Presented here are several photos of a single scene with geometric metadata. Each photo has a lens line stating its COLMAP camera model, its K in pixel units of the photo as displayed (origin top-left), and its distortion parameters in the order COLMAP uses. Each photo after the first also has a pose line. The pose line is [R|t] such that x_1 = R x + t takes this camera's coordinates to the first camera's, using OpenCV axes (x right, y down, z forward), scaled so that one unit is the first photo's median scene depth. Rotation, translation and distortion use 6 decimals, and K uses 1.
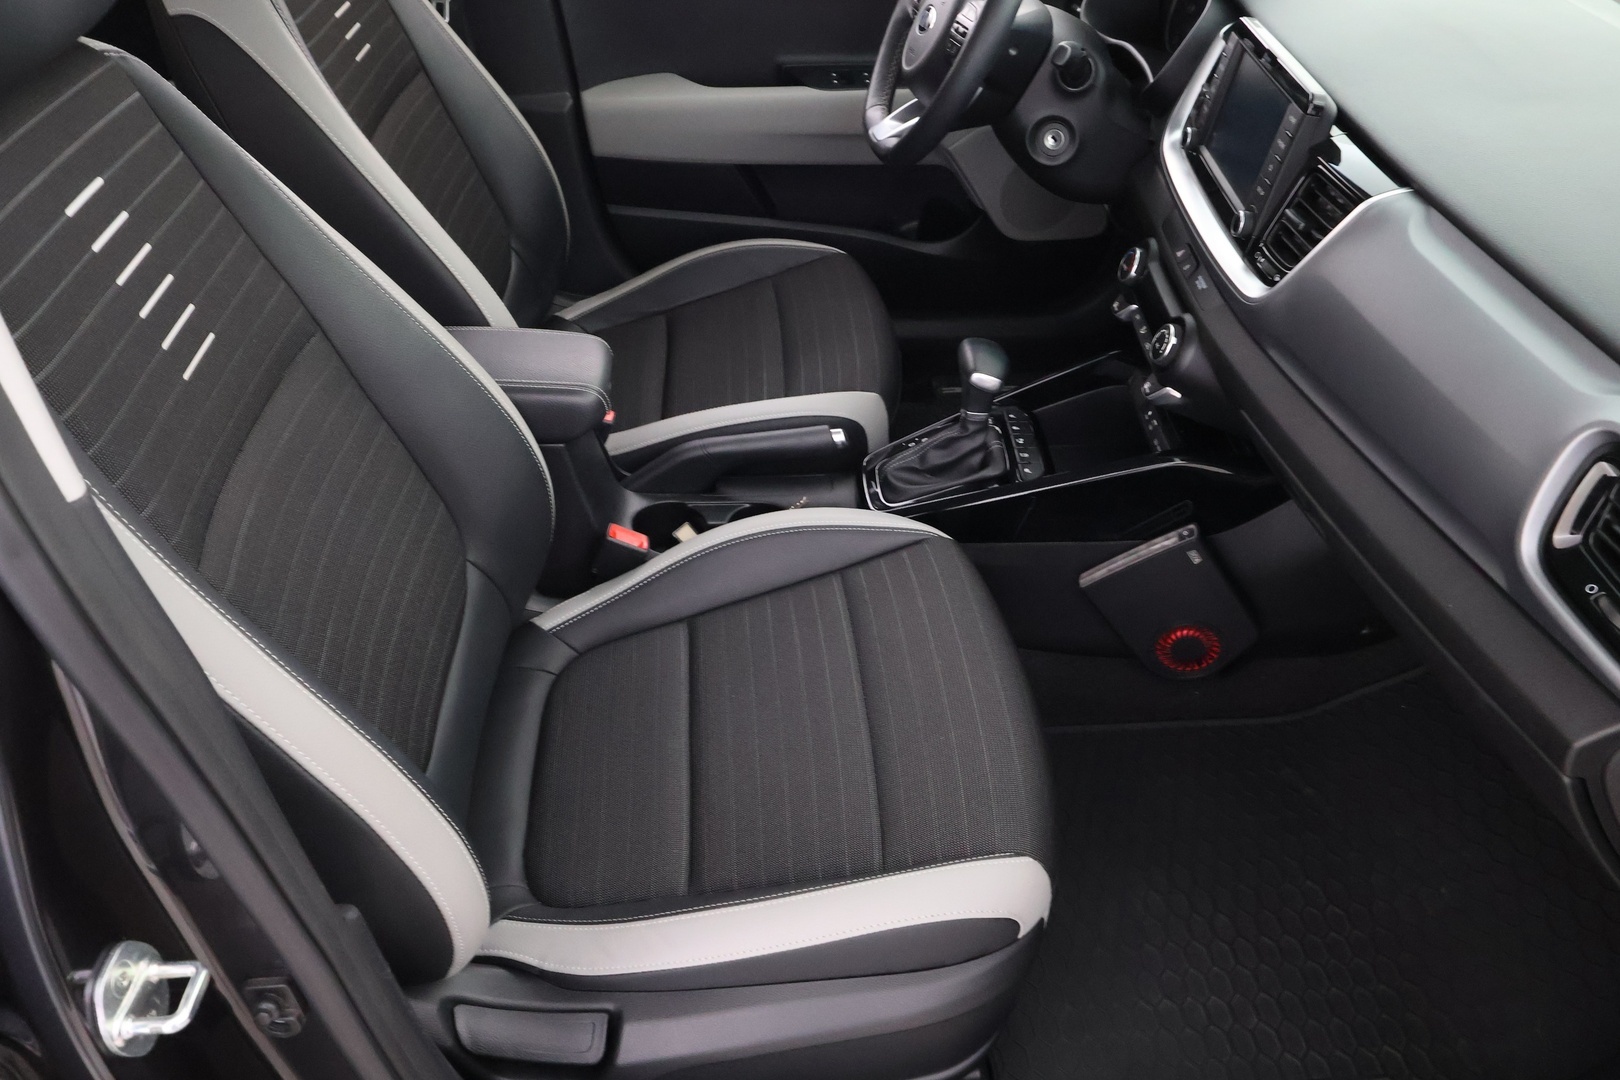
lens RADIAL K [[1179.3, 0, 802.6], [0, 1179.3, 541.0], [0, 0, 1]] dist [0.011543, 0.001771]
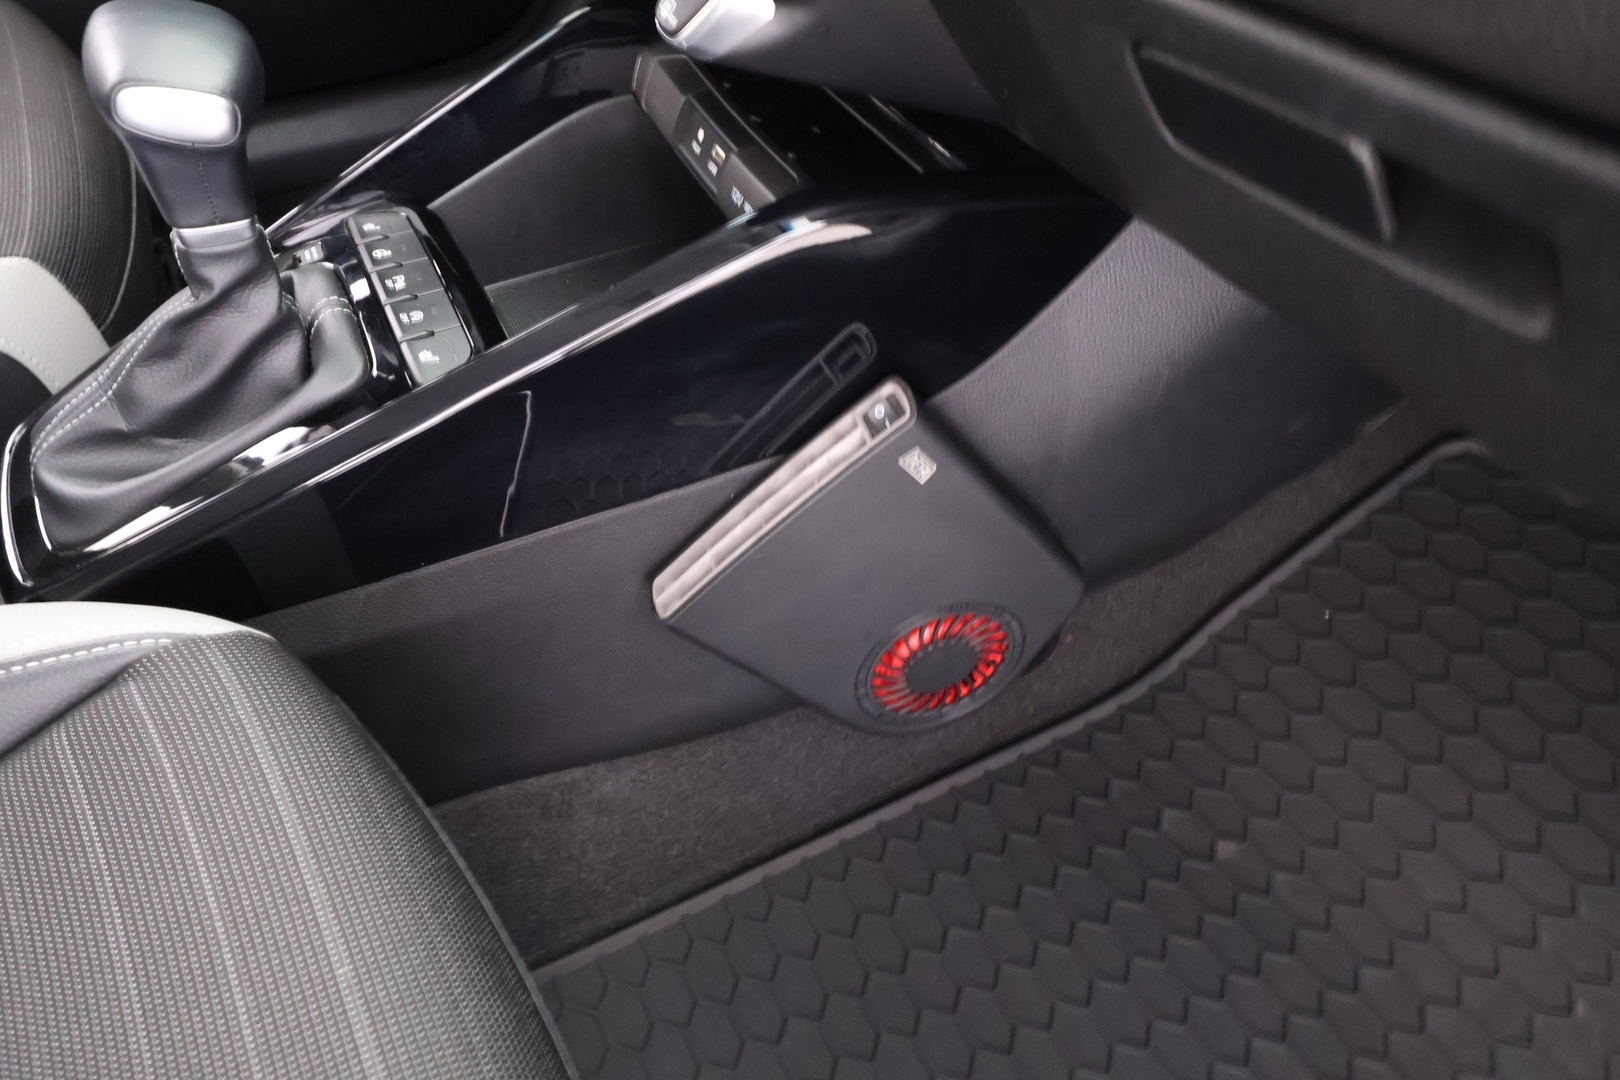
lens RADIAL K [[1179.3, 0, 810.8], [0, 1179.3, 543.5], [0, 0, 1]] dist [0.011543, 0.001771]
pose [[0.905385, -0.305496, 0.294874, 0.174460], [0.272085, 0.950600, 0.149430, -0.027582], [-0.325958, -0.055061, 0.943780, 0.626653]]
